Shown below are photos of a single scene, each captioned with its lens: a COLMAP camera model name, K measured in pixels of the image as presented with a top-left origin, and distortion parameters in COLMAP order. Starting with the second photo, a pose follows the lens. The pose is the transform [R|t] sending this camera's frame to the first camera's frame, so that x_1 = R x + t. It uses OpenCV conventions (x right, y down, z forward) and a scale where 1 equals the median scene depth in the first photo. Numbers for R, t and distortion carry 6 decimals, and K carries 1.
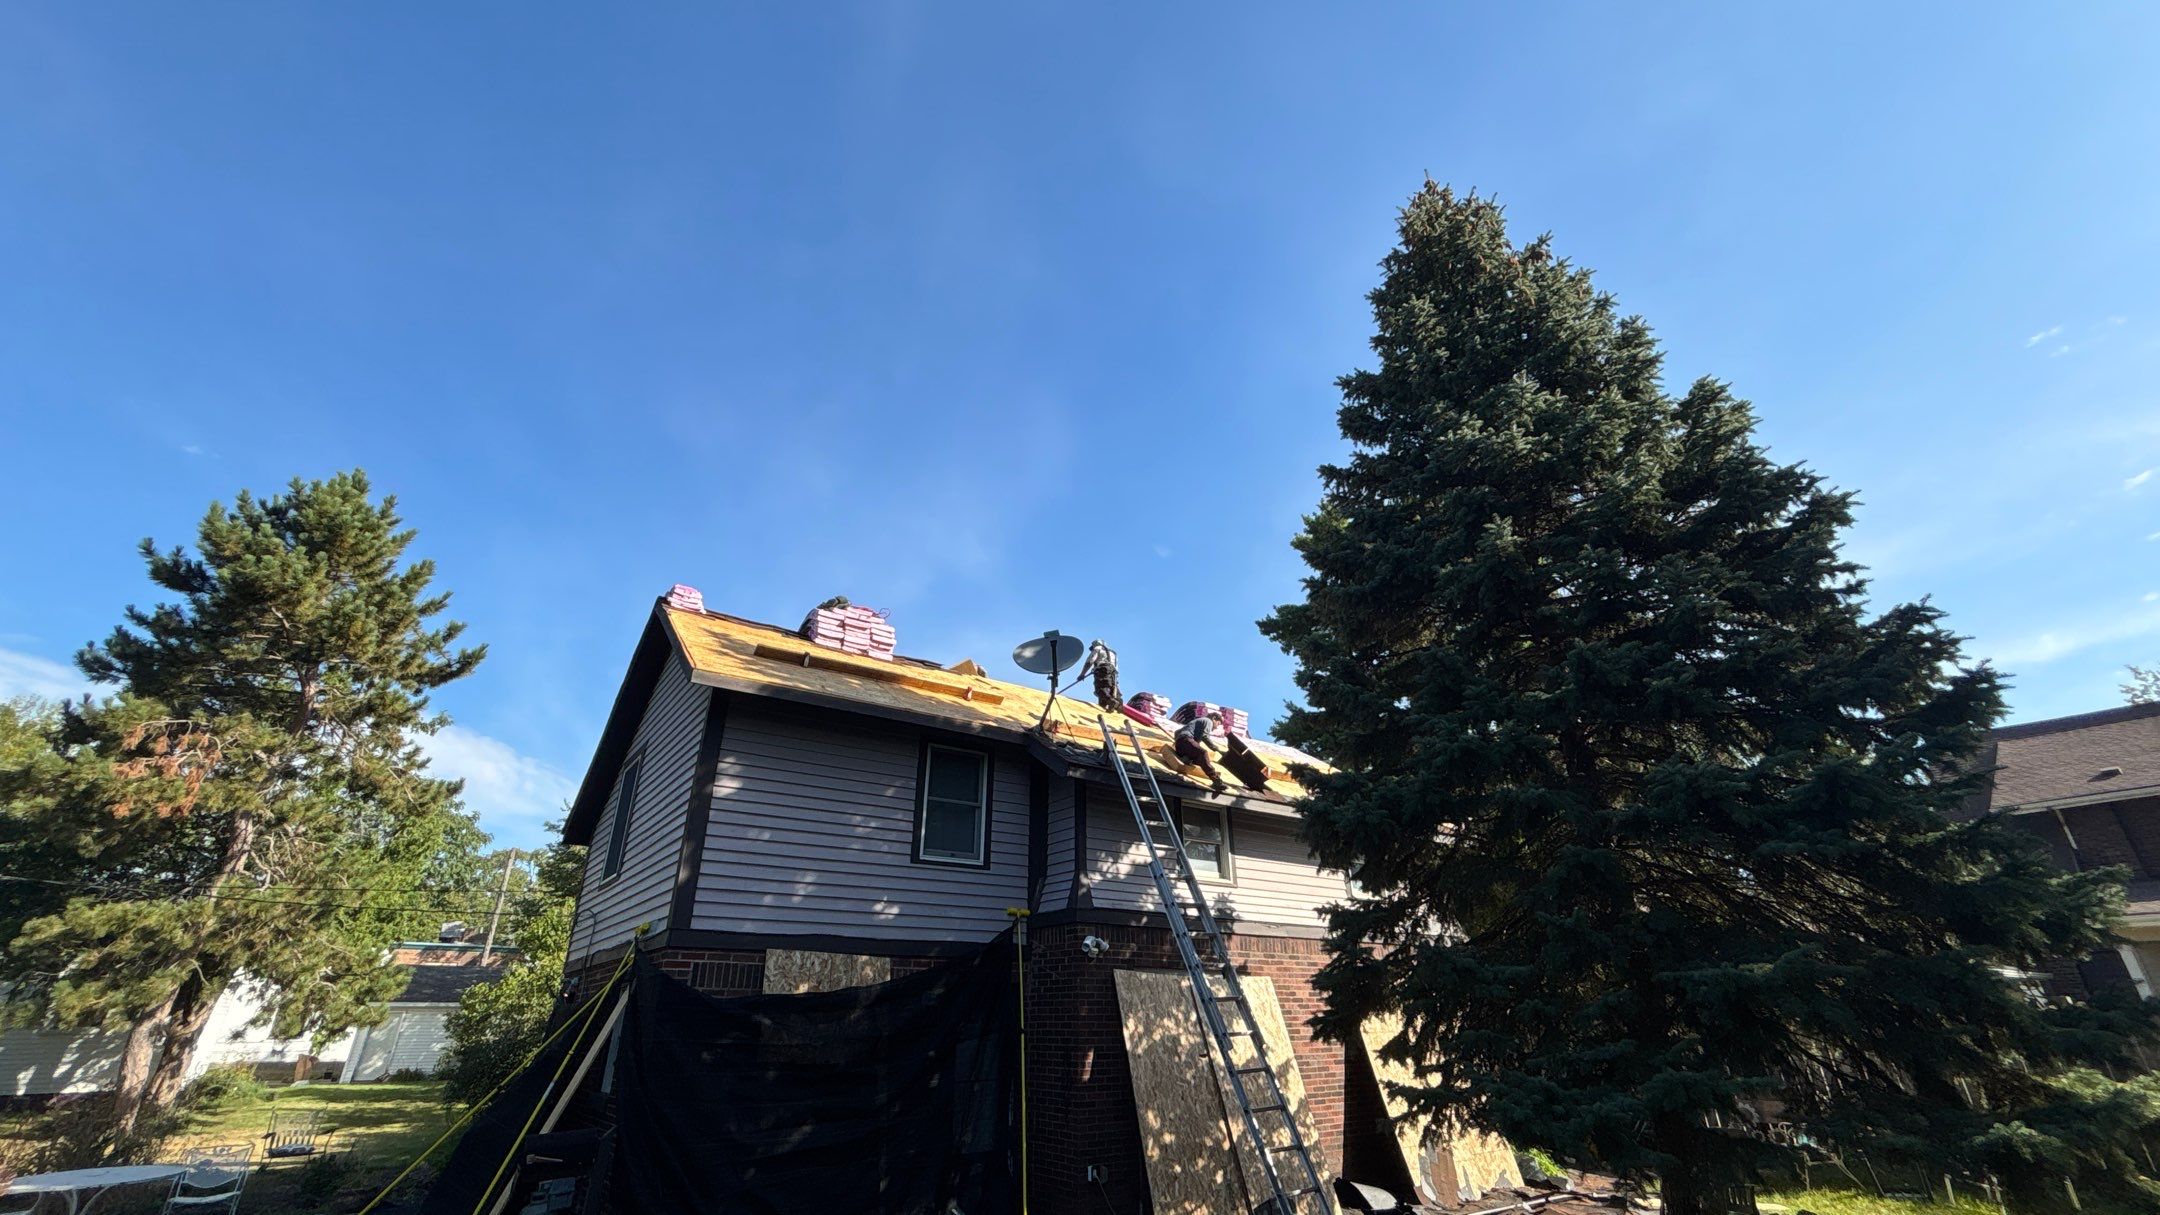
lens RADIAL K [[861.8, 0, 1080.2], [0, 861.8, 606.4], [0, 0, 1]] dist [0.000844, 0.000169]
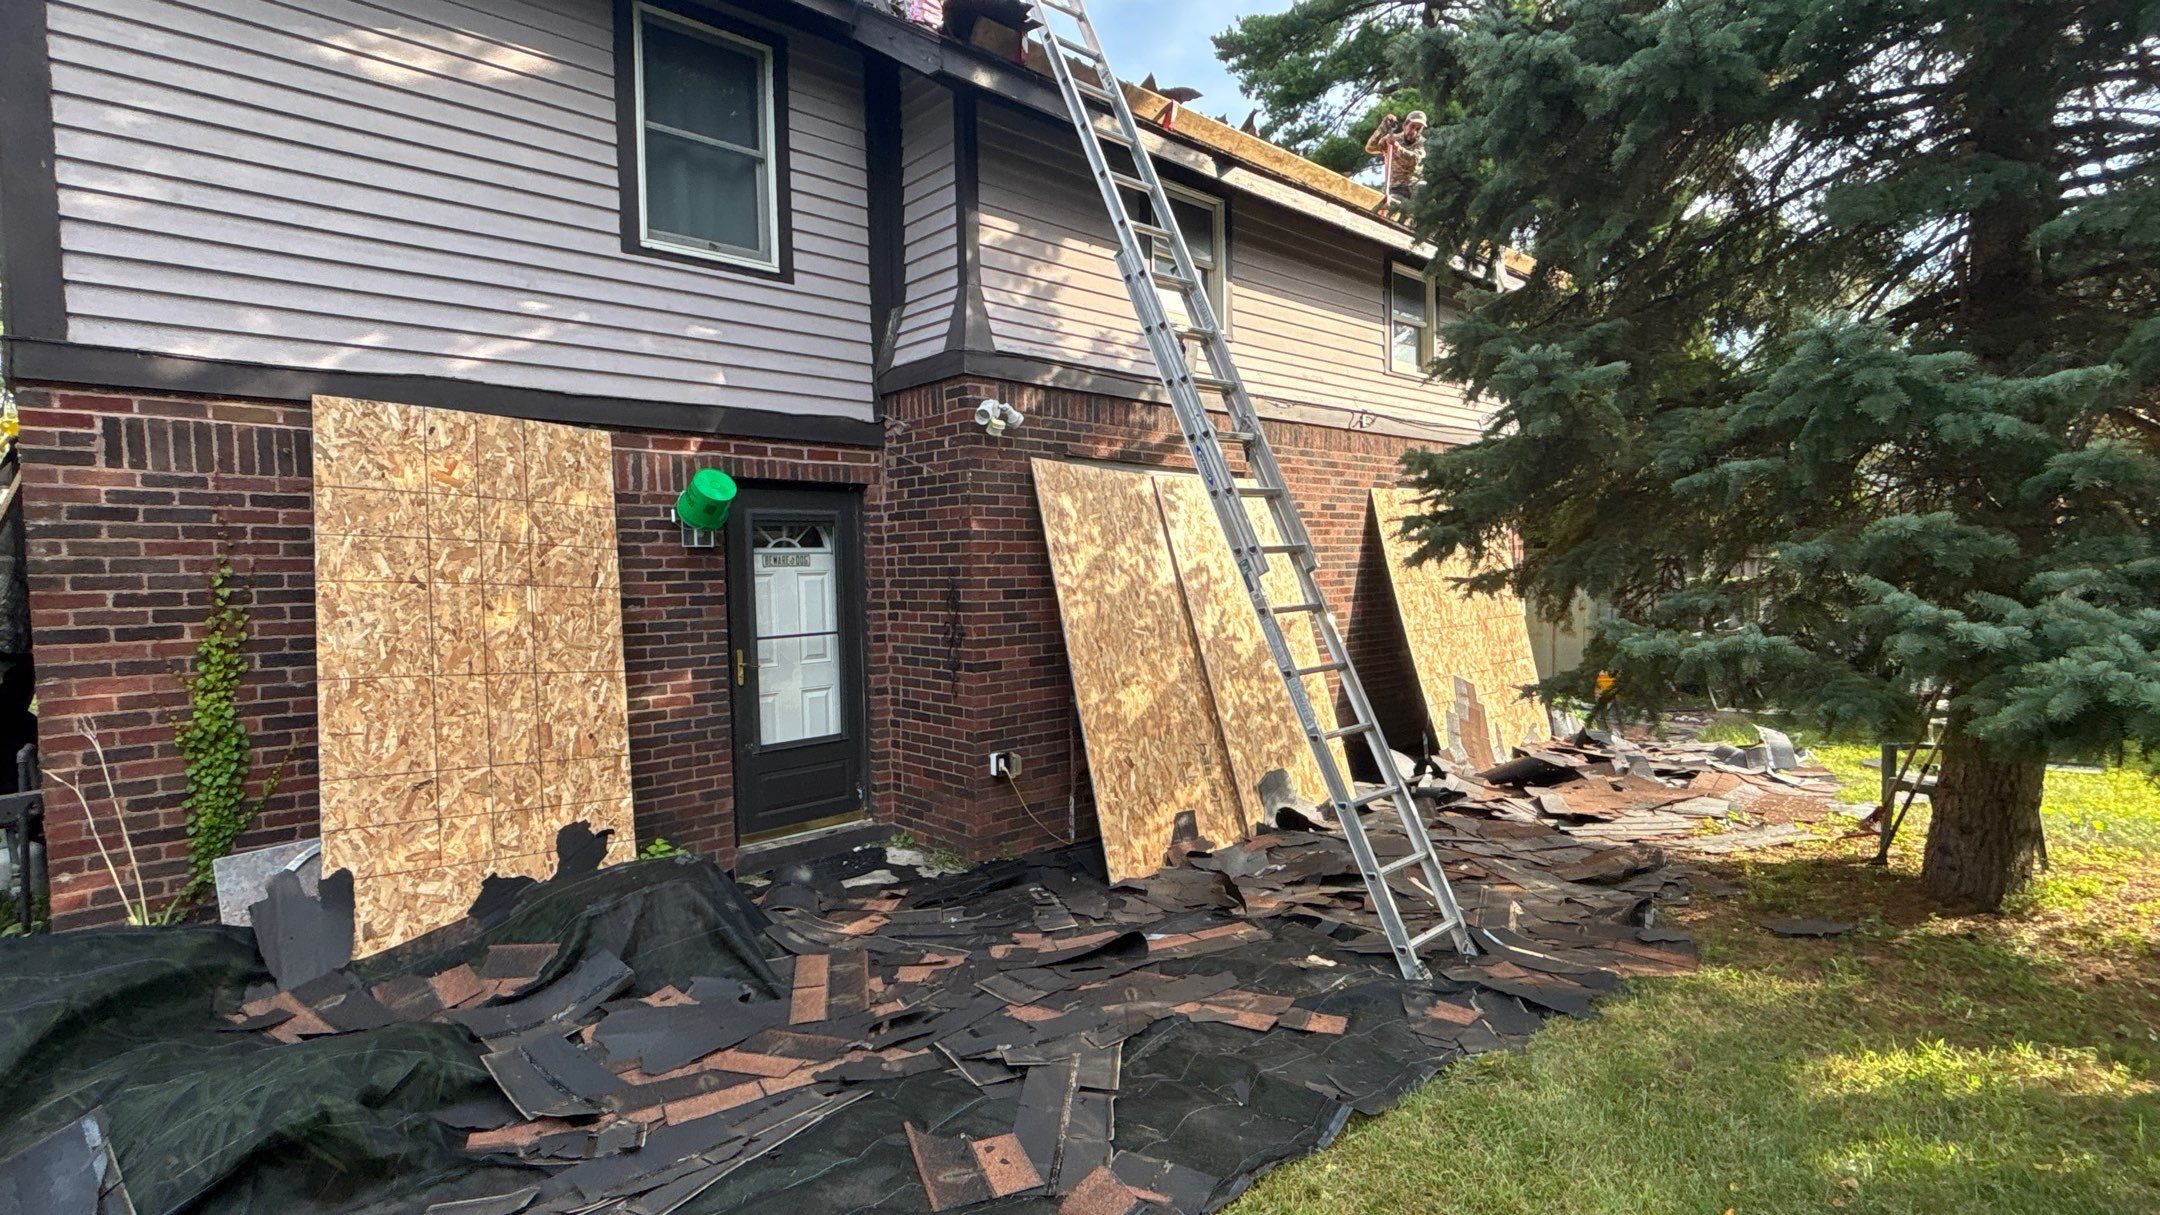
lens RADIAL K [[1000.9, 0, 1087.1], [0, 1000.9, 623.9], [0, 0, 1]] dist [0.000484, -0.003608]
pose [[0.991876, -0.019473, 0.125713, -0.008868], [-0.042941, 0.878963, 0.474953, 0.188390], [-0.119746, -0.476493, 0.870985, 0.345053]]
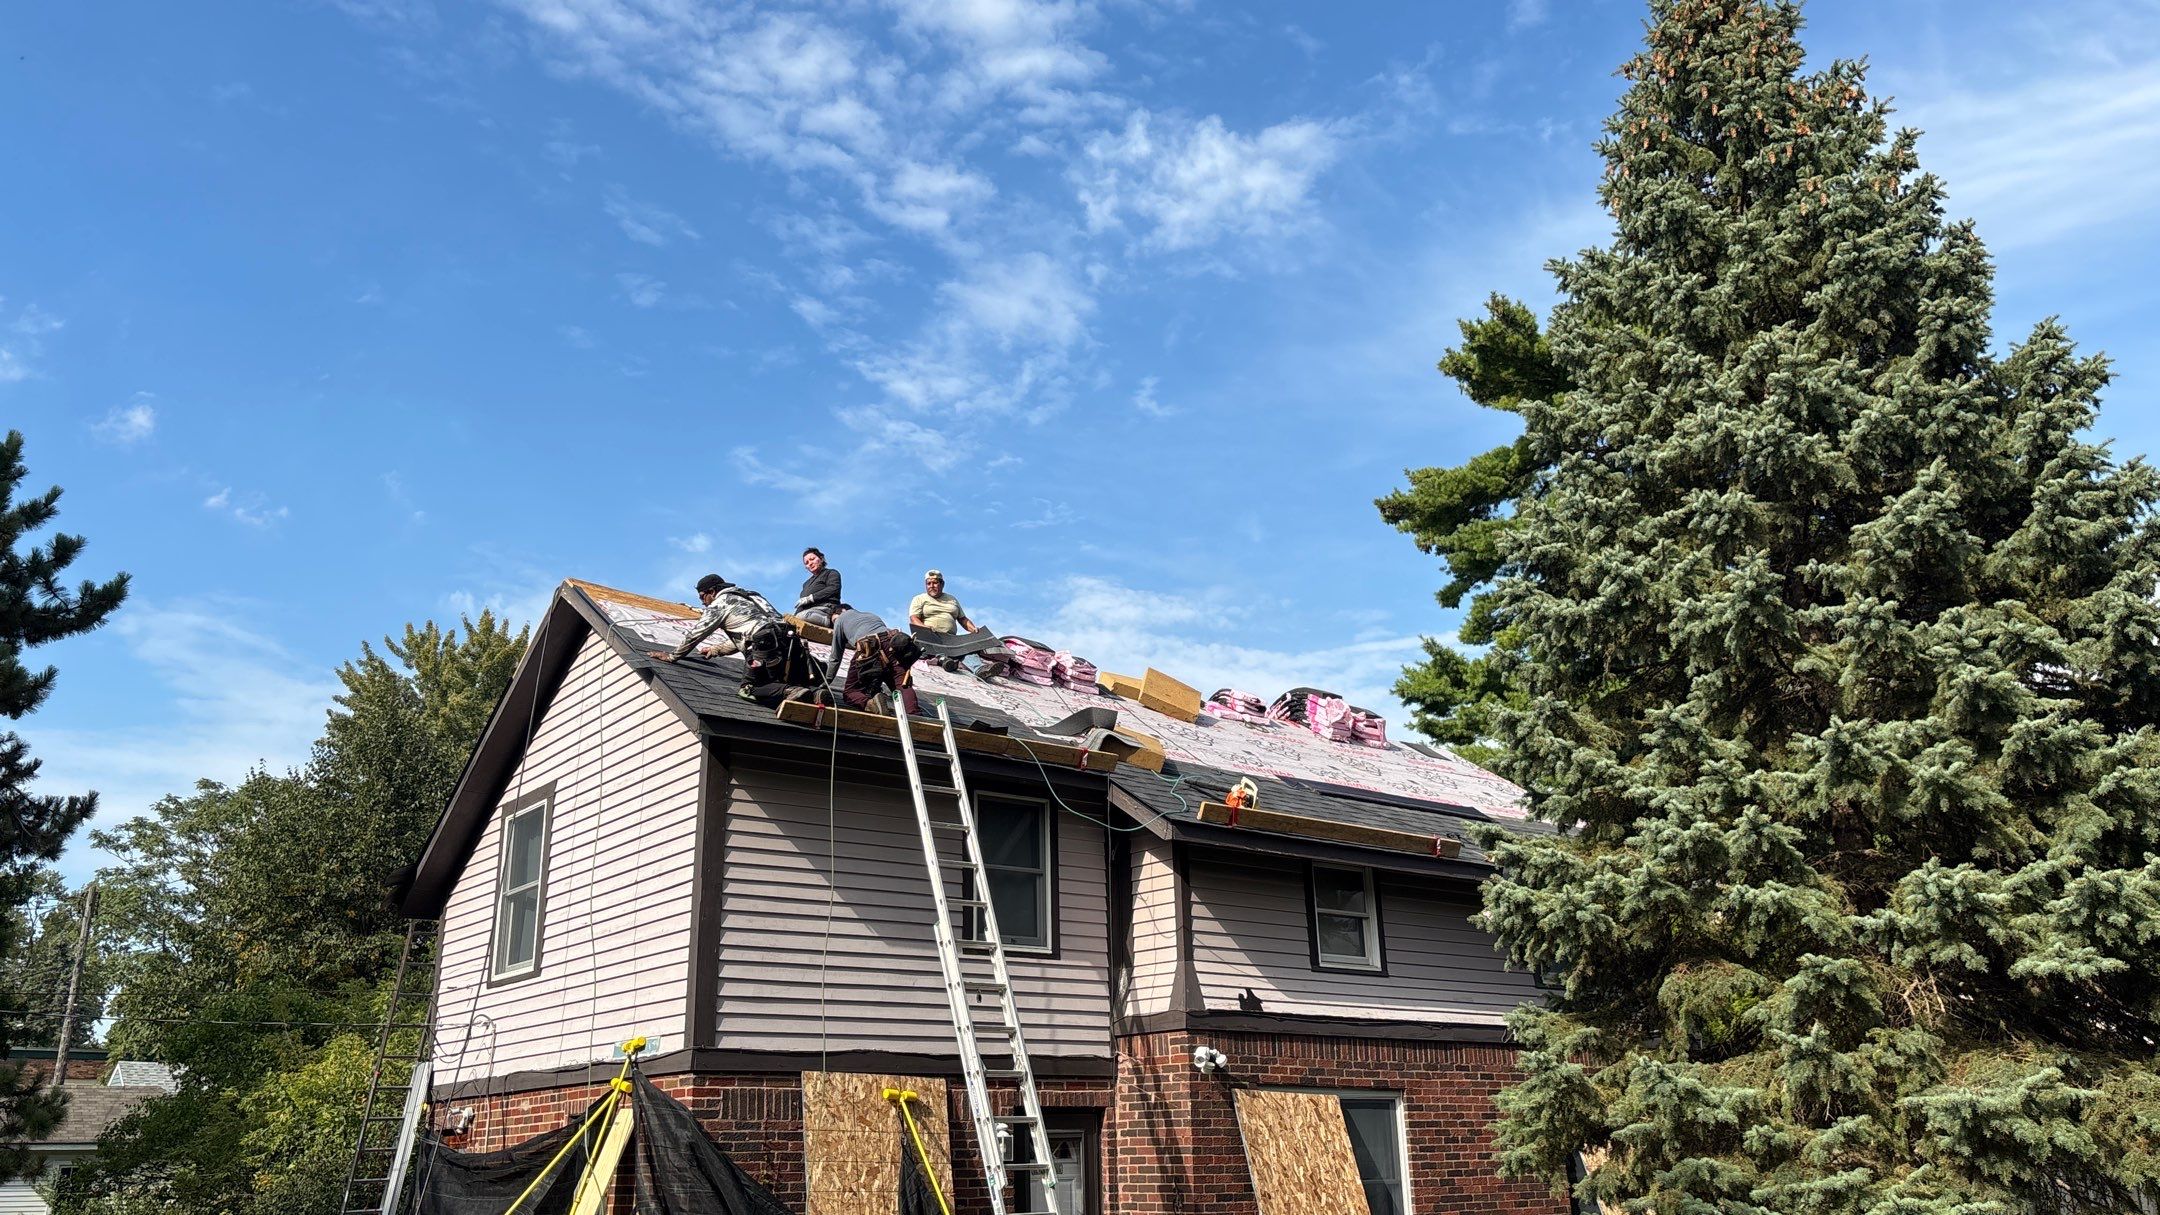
lens RADIAL K [[1619.5, 0, 1058.9], [0, 1619.5, 580.4], [0, 0, 1]] dist [0.029487, -0.024988]
pose [[0.999667, -0.002532, 0.025677, -0.139210], [-0.000220, 0.994300, 0.106616, -0.162993], [-0.025800, -0.106586, 0.993969, -0.341655]]
